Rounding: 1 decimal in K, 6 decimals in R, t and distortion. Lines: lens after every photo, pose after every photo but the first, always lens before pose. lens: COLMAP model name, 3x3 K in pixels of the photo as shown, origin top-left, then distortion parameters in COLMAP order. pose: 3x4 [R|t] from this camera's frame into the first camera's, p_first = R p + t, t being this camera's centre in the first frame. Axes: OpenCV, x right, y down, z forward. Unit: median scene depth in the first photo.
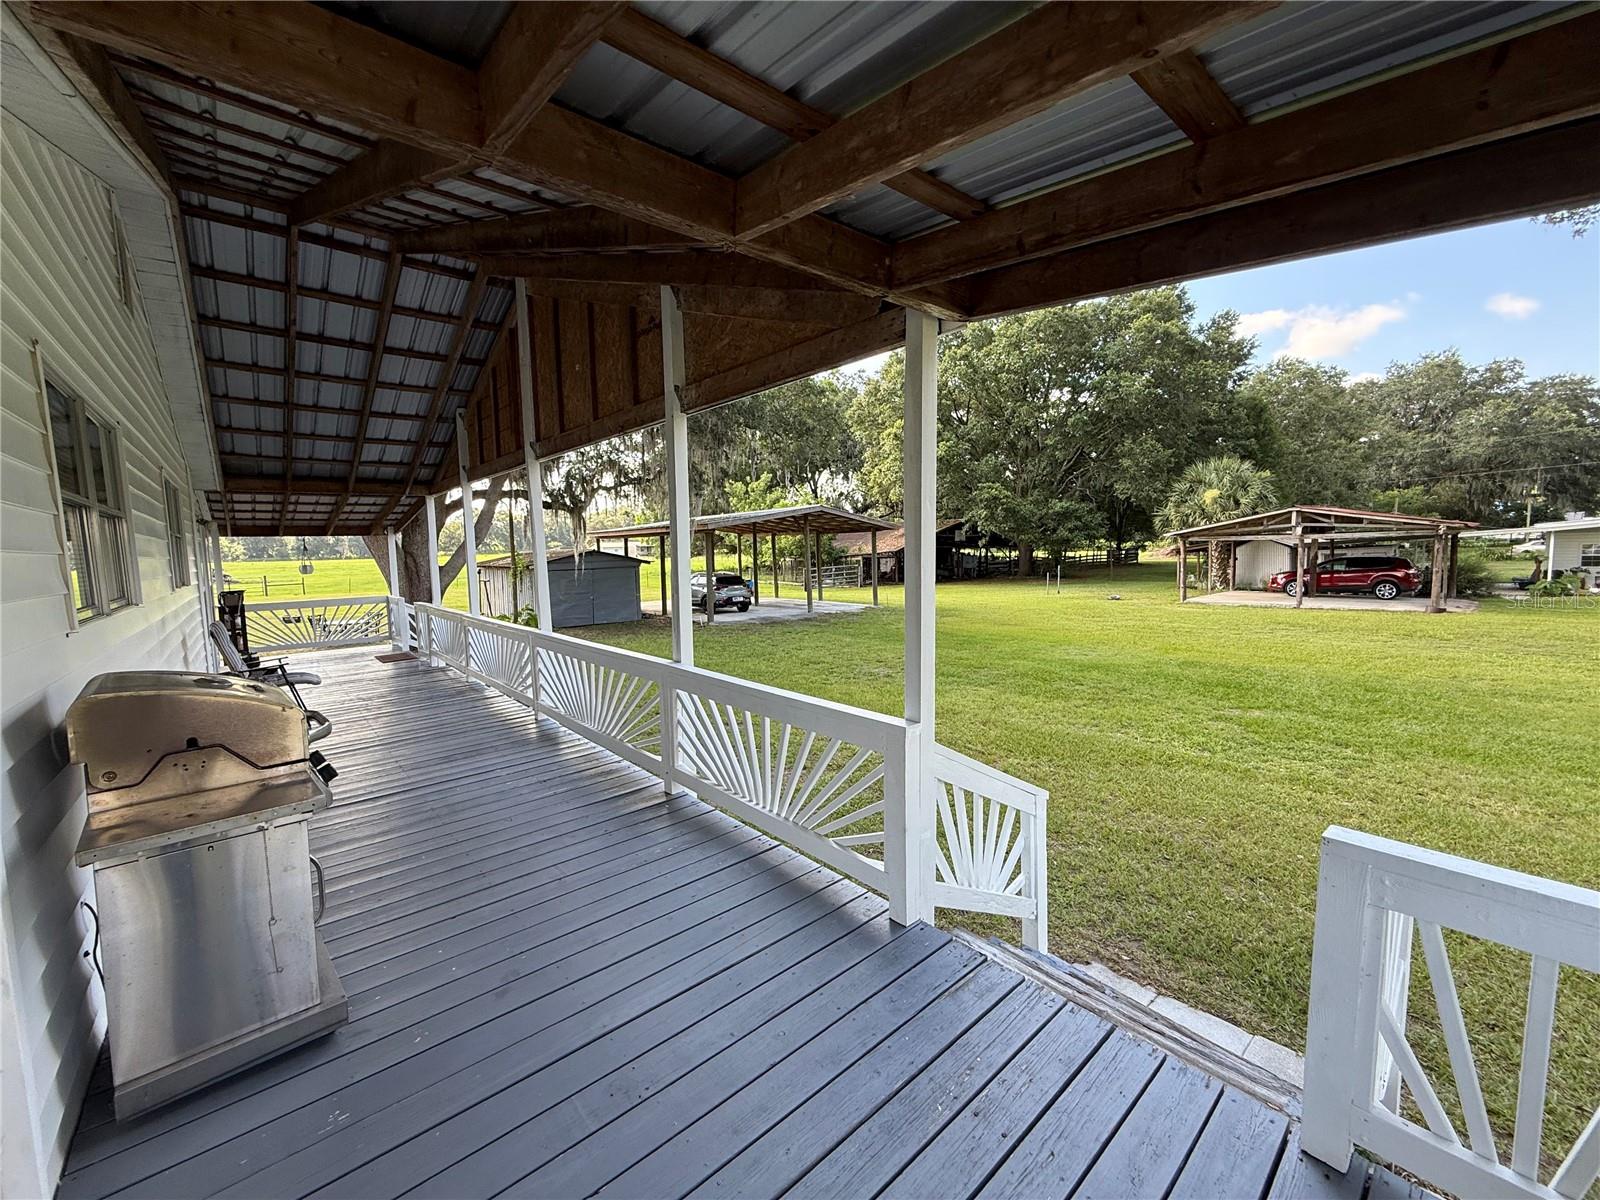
lens RADIAL K [[640.5, 0, 796.3], [0, 640.5, 596.9], [0, 0, 1]] dist [0.002300, 0.000308]
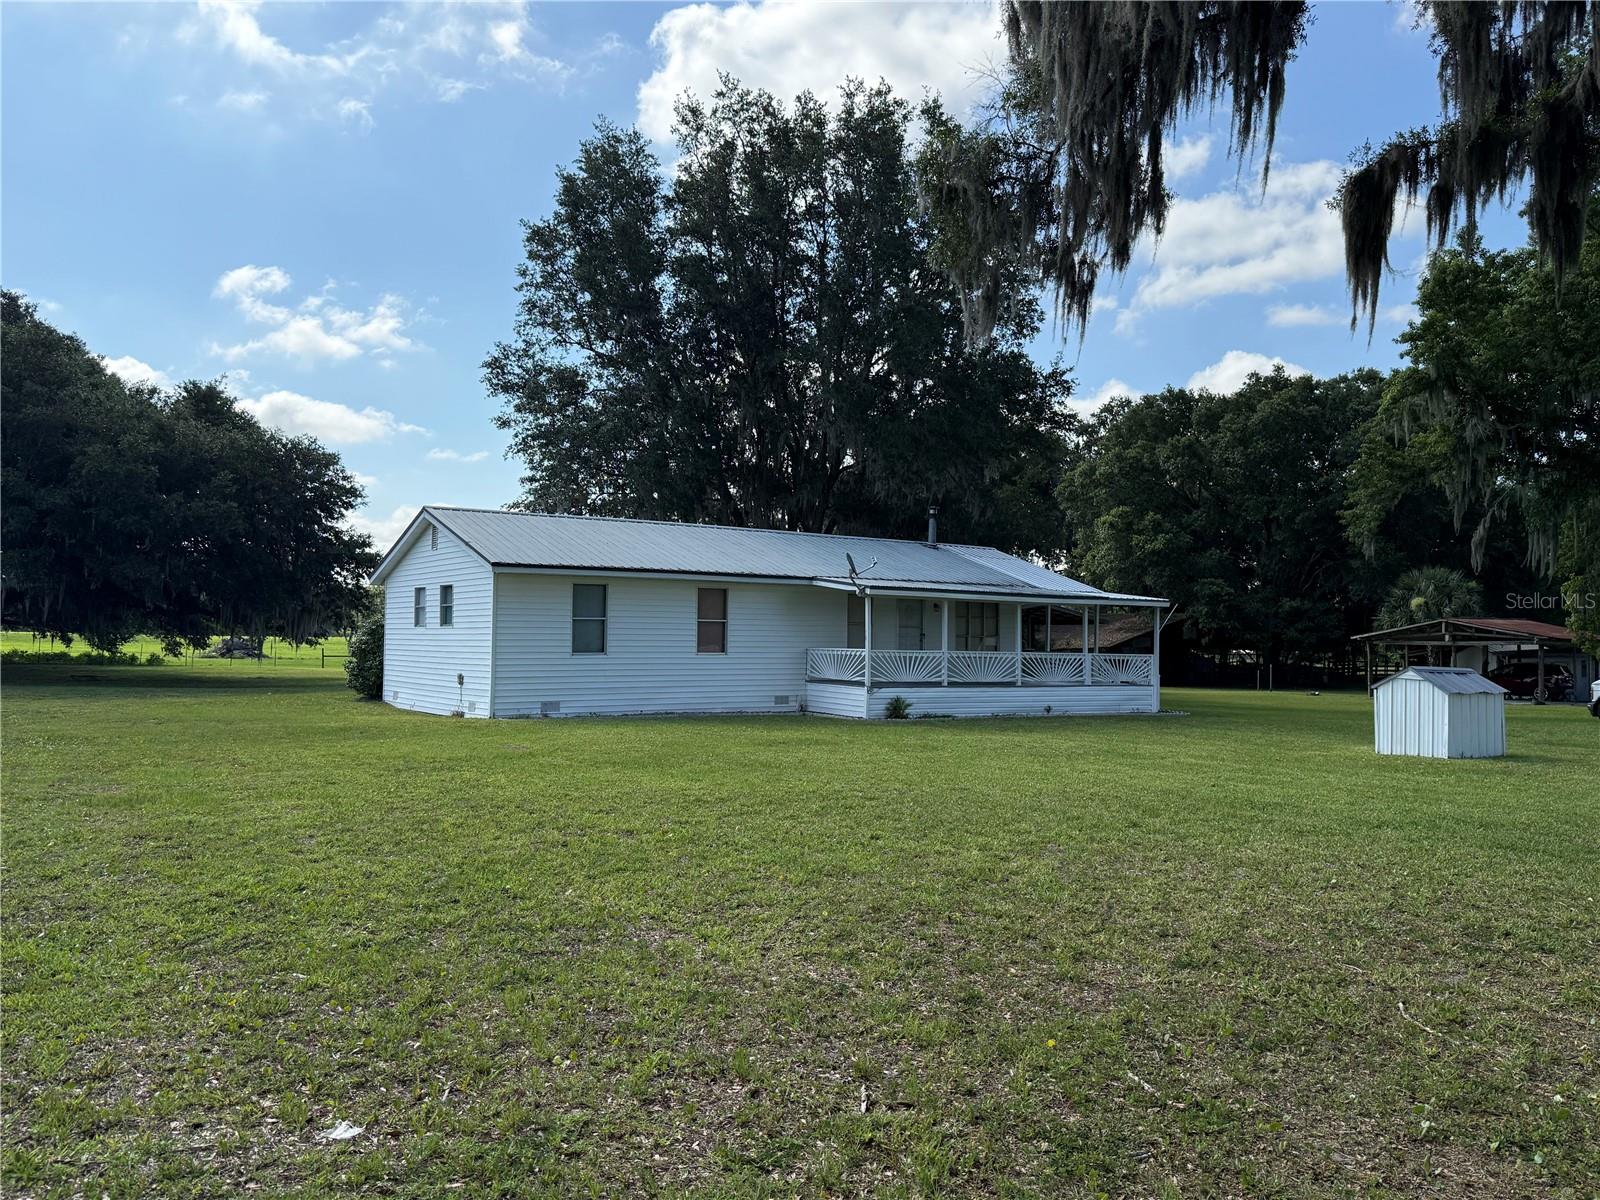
lens RADIAL K [[1233.2, 0, 800.0], [0, 1233.2, 600.0], [0, 0, 1]] dist [0.083473, 0.000291]
pose [[0.993853, 0.032749, -0.105756, -0.141413], [-0.044490, 0.992864, -0.110644, 0.110599], [0.101378, 0.114669, 0.988217, -1.146513]]
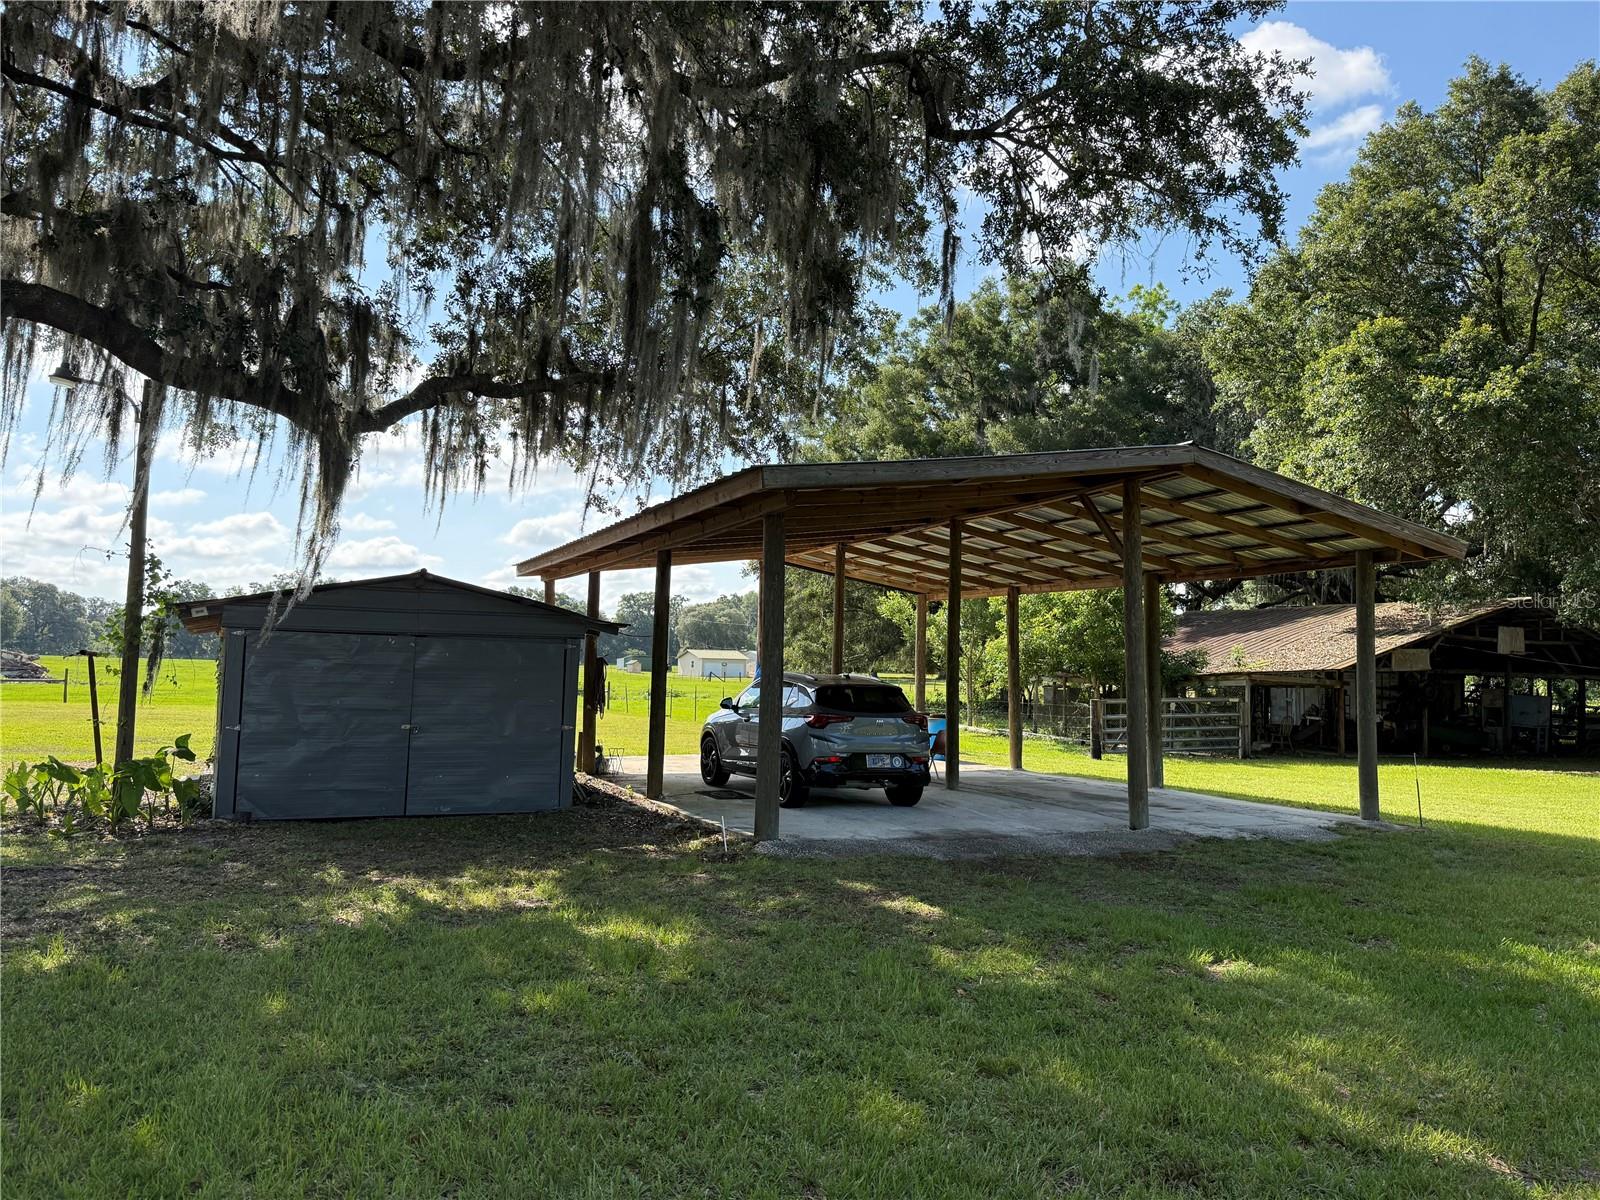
lens RADIAL K [[1114.8, 0, 800.0], [0, 1114.8, 600.0], [0, 0, 1]] dist [0.002604, 0.000808]
pose [[0.973859, 0.035325, -0.224389, -0.014407], [-0.068204, 0.987727, -0.140513, 0.004182], [0.216671, 0.152144, 0.964316, 0.433313]]
